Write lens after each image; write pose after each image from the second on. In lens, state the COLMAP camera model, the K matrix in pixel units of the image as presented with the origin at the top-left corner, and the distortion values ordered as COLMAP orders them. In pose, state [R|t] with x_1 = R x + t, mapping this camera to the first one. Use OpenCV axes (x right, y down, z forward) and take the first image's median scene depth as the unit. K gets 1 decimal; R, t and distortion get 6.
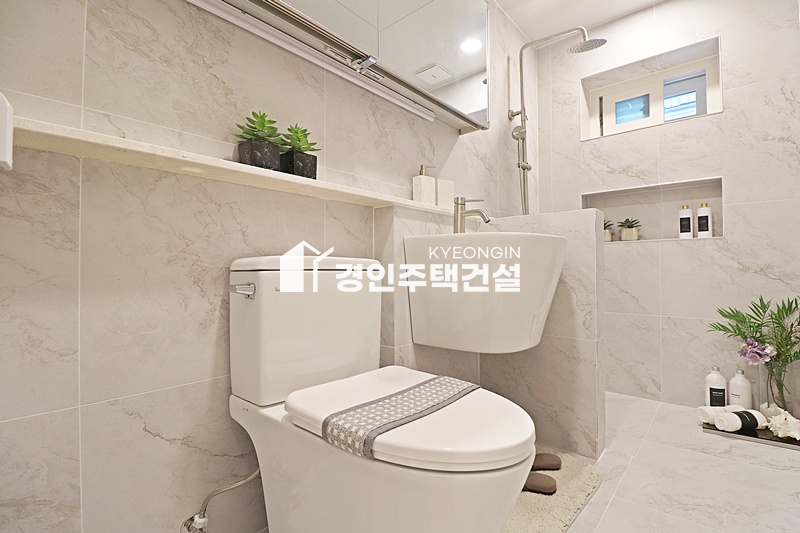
lens RADIAL K [[370.1, 0, 405.8], [0, 370.1, 264.8], [0, 0, 1]] dist [-0.005921, -0.009862]
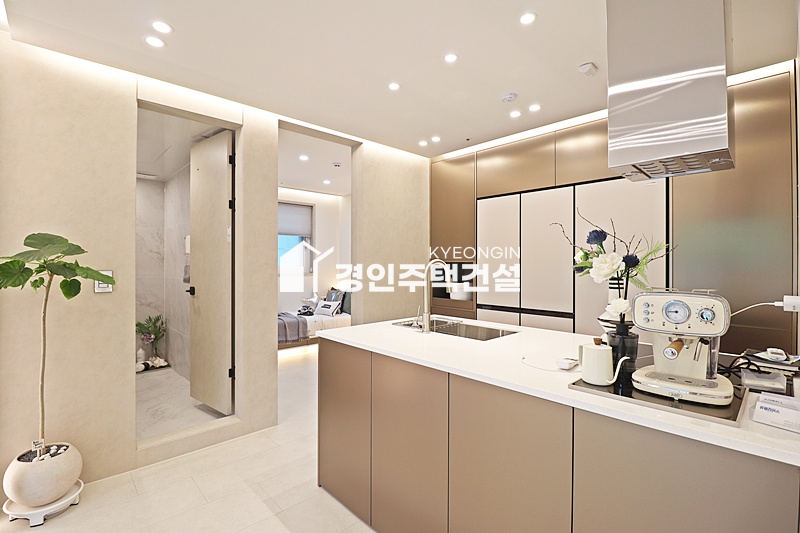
lens RADIAL K [[370.1, 0, 405.5], [0, 370.1, 263.1], [0, 0, 1]] dist [-0.005921, -0.009862]
pose [[0.085060, 0.007011, 0.996351, -1.363793], [-0.014773, 0.999874, -0.005775, -0.279159], [-0.996266, -0.014228, 0.085153, -0.944190]]
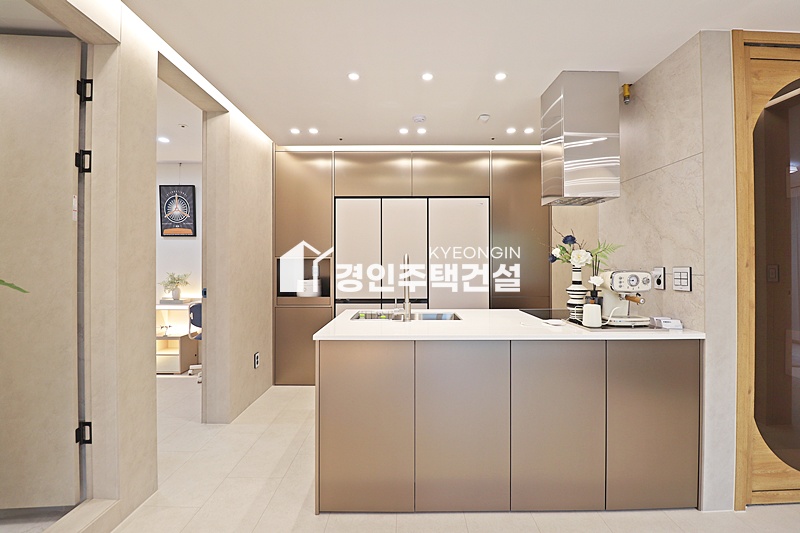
lens RADIAL K [[370.1, 0, 405.6], [0, 370.1, 262.4], [0, 0, 1]] dist [-0.005921, -0.009862]
pose [[-0.661881, 0.010482, 0.749535, -1.146749], [-0.003732, 0.999844, -0.017279, -0.247300], [-0.749599, -0.014234, -0.661739, -0.107910]]
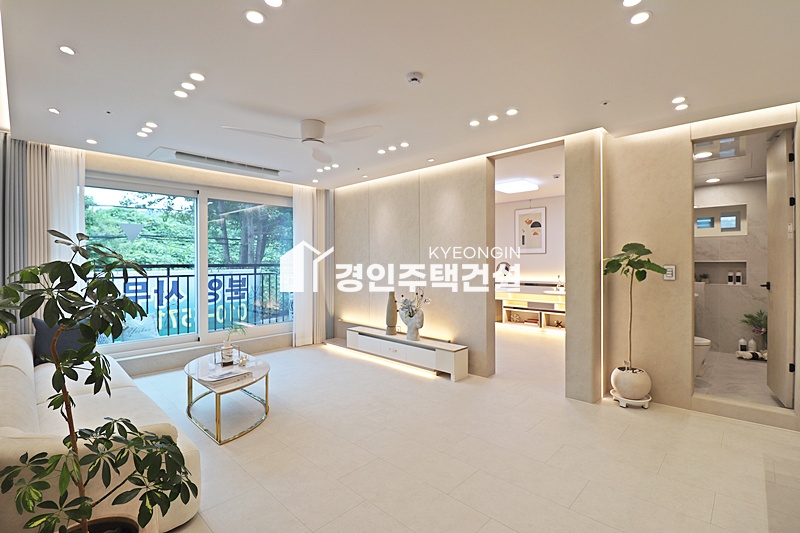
lens RADIAL K [[370.1, 0, 404.7], [0, 370.1, 262.2], [0, 0, 1]] dist [-0.005921, -0.009862]
pose [[0.999485, 0.001419, -0.032056, -1.478658], [-0.000939, 0.999887, 0.014999, -0.287406], [0.032074, -0.014961, 0.999374, -1.669369]]
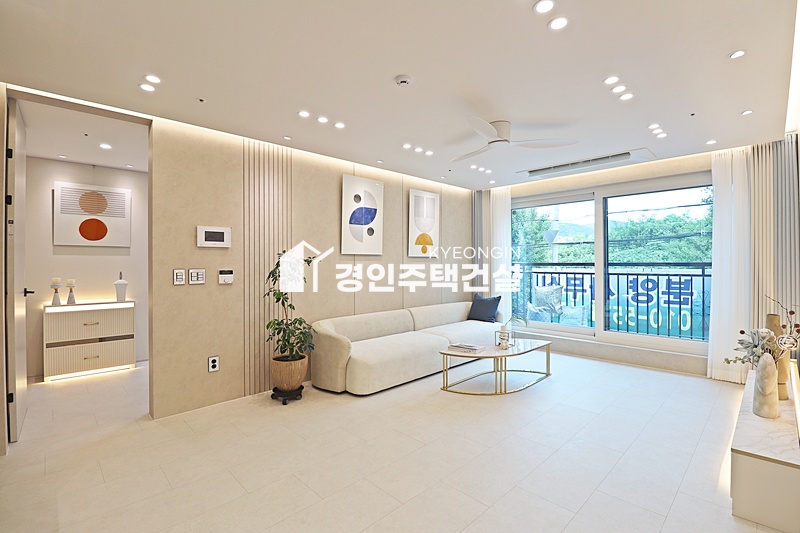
lens RADIAL K [[370.1, 0, 404.1], [0, 370.1, 261.5], [0, 0, 1]] dist [-0.005921, -0.009862]
pose [[-0.068310, 0.000956, -0.997664, -0.242451], [0.015740, 0.999876, -0.000120, -0.264086], [0.997540, -0.015711, -0.068317, -0.363995]]
